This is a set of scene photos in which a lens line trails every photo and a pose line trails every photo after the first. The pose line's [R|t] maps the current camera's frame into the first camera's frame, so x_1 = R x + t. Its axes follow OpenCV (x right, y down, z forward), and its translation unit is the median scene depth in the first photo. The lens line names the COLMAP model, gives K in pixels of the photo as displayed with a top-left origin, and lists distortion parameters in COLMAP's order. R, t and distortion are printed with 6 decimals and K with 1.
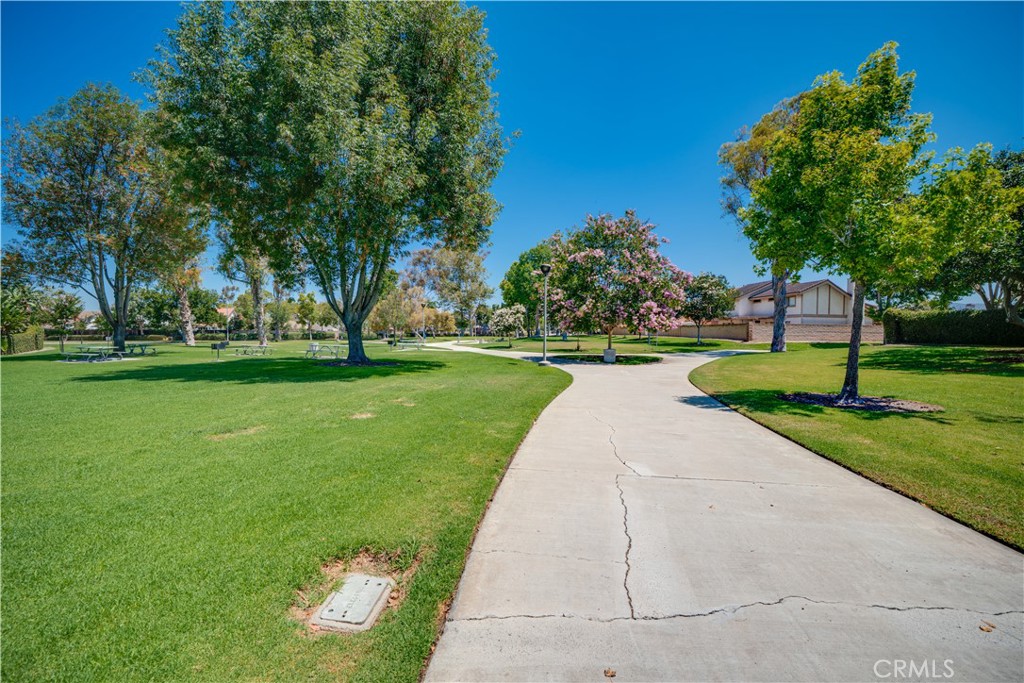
lens RADIAL K [[400.8, 0, 512.0], [0, 400.8, 341.5], [0, 0, 1]] dist [-0.000545, 0.000537]
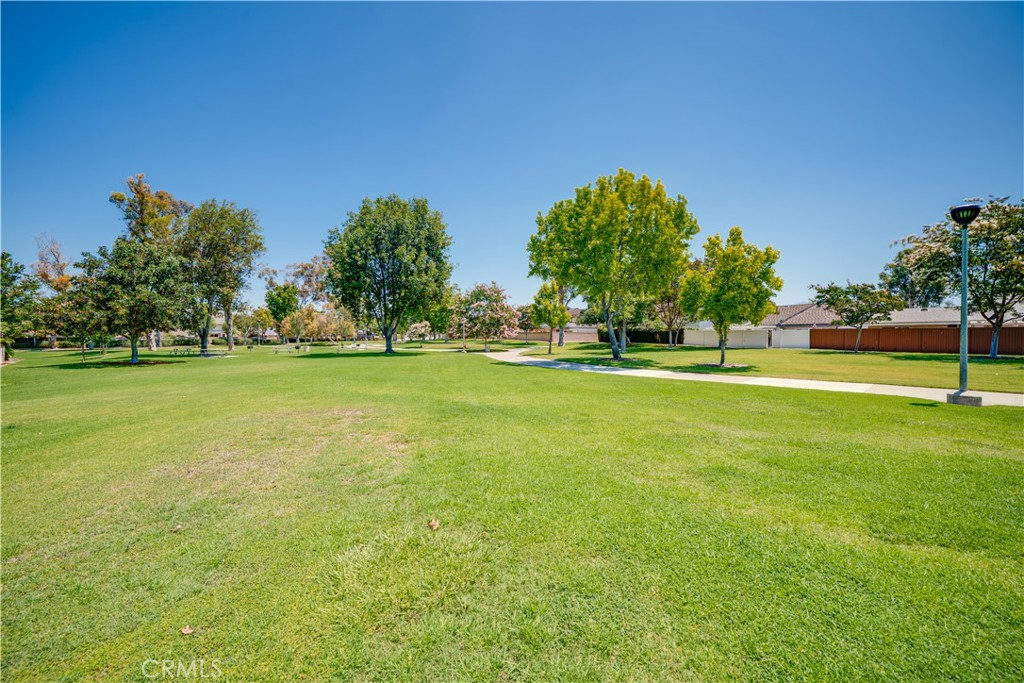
lens RADIAL K [[400.8, 0, 512.0], [0, 400.8, 341.5], [0, 0, 1]] dist [-0.000545, 0.000537]
pose [[0.927387, -0.012075, 0.373908, -0.428041], [0.014778, 0.999881, -0.004362, 0.005388], [-0.373811, 0.009571, 0.927455, -1.036206]]
